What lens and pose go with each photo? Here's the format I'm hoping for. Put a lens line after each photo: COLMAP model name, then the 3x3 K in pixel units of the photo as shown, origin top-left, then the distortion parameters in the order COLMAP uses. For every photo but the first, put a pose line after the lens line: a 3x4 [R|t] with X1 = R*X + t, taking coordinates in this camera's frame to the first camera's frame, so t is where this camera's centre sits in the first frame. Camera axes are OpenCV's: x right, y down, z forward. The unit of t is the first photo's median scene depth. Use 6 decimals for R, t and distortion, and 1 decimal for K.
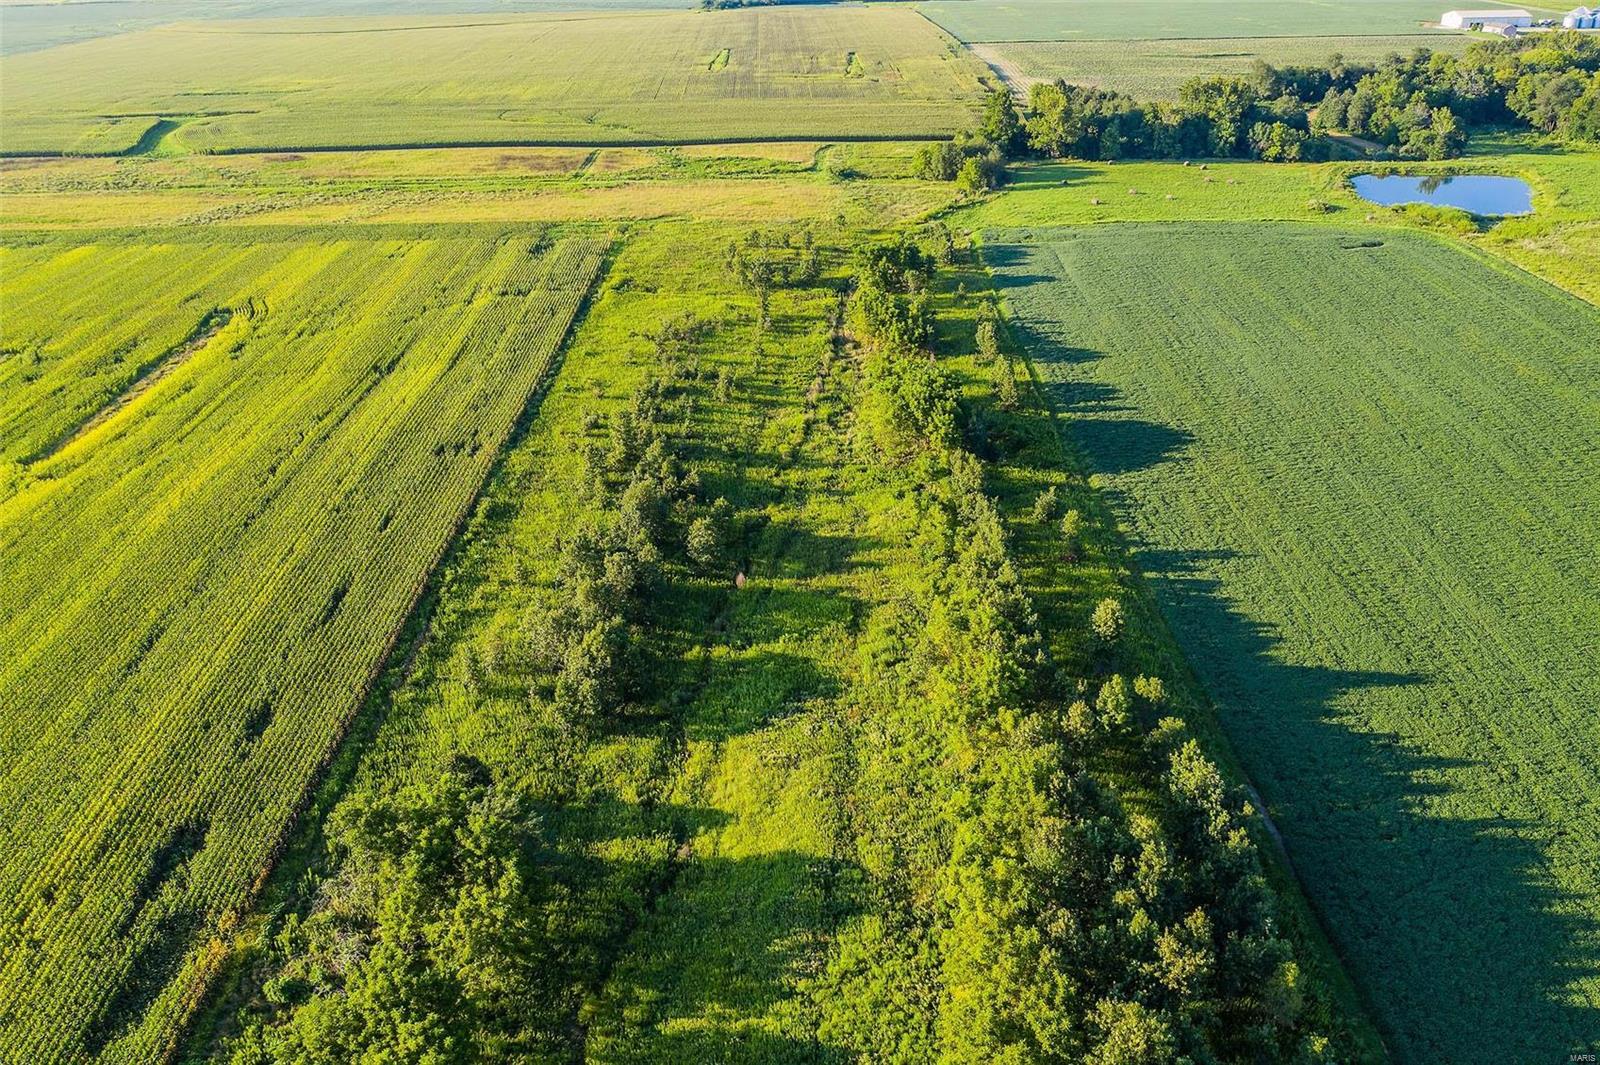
lens RADIAL K [[1258.3, 0, 800.0], [0, 1258.3, 532.5], [0, 0, 1]] dist [-0.021734, 0.001553]
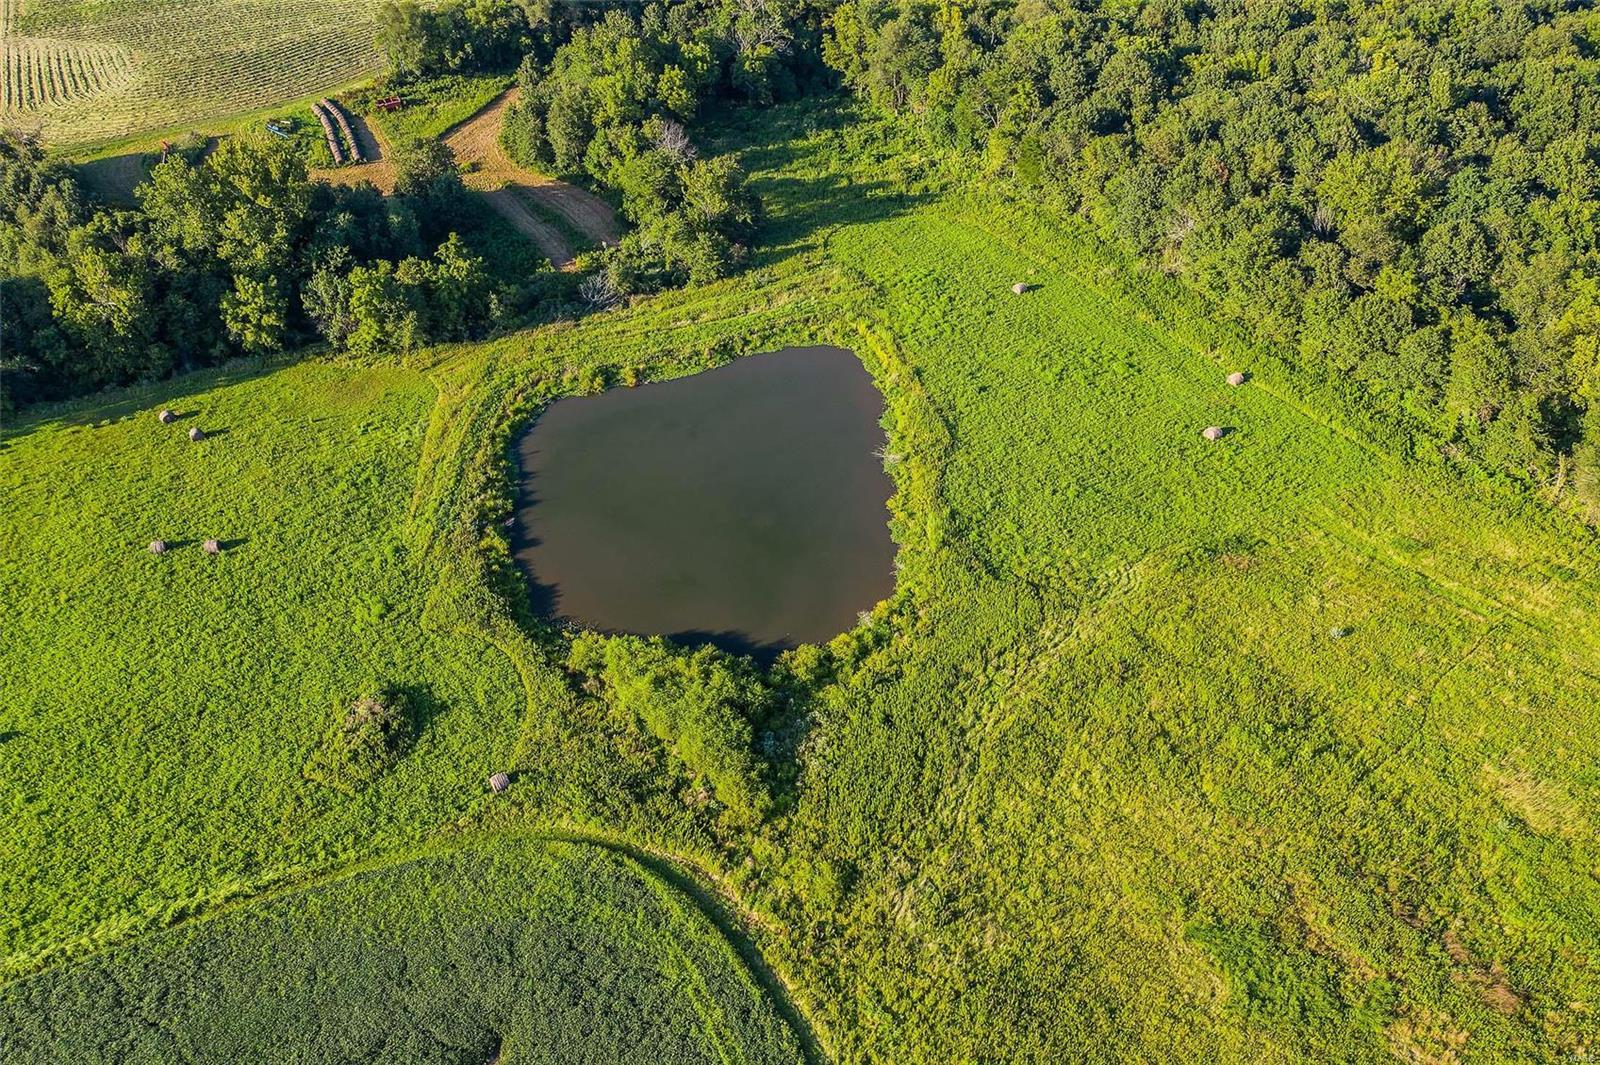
lens RADIAL K [[1261.7, 0, 800.9], [0, 1261.7, 524.9], [0, 0, 1]] dist [-0.020112, 0.010385]
pose [[0.899762, -0.272312, 0.340989, 0.433608], [0.203001, 0.952900, 0.225327, -0.388321], [-0.386288, -0.133520, 0.912663, 0.646893]]
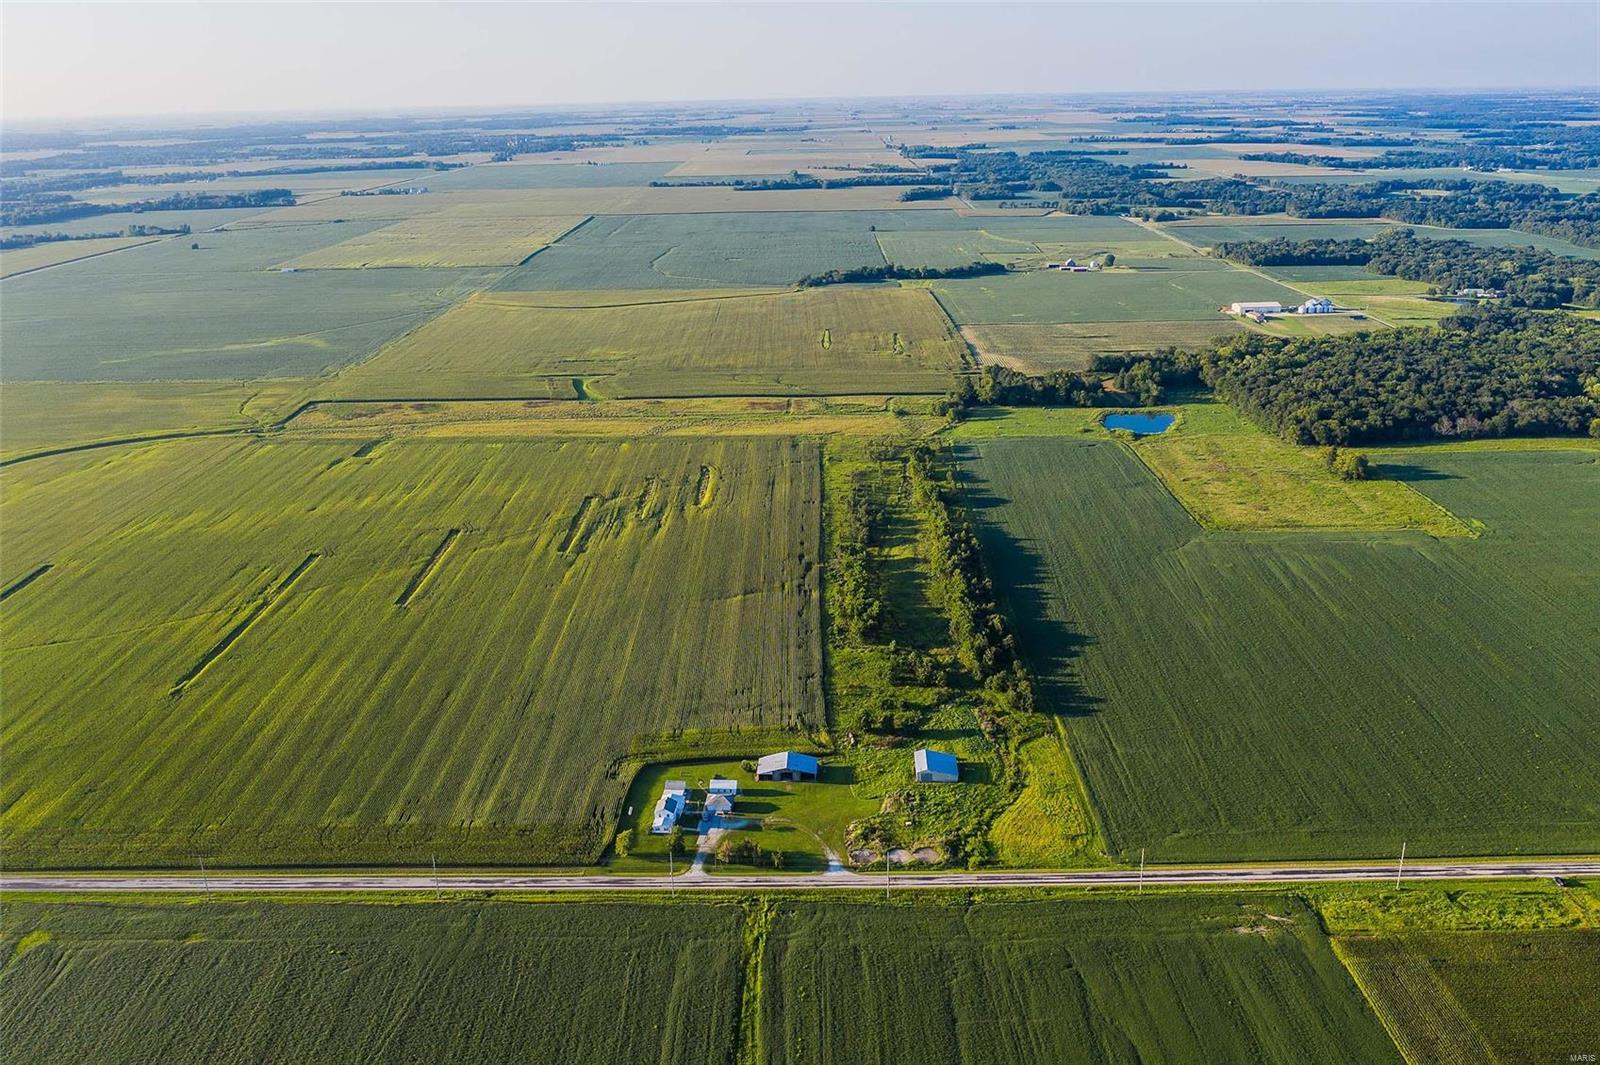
lens RADIAL K [[1261.7, 0, 800.9], [0, 1261.7, 524.9], [0, 0, 1]] dist [-0.020112, 0.010385]
pose [[0.999872, 0.004192, -0.015430, -0.141249], [-0.006225, 0.990940, -0.134164, 0.308513], [0.014727, 0.134243, 0.990839, -1.670355]]
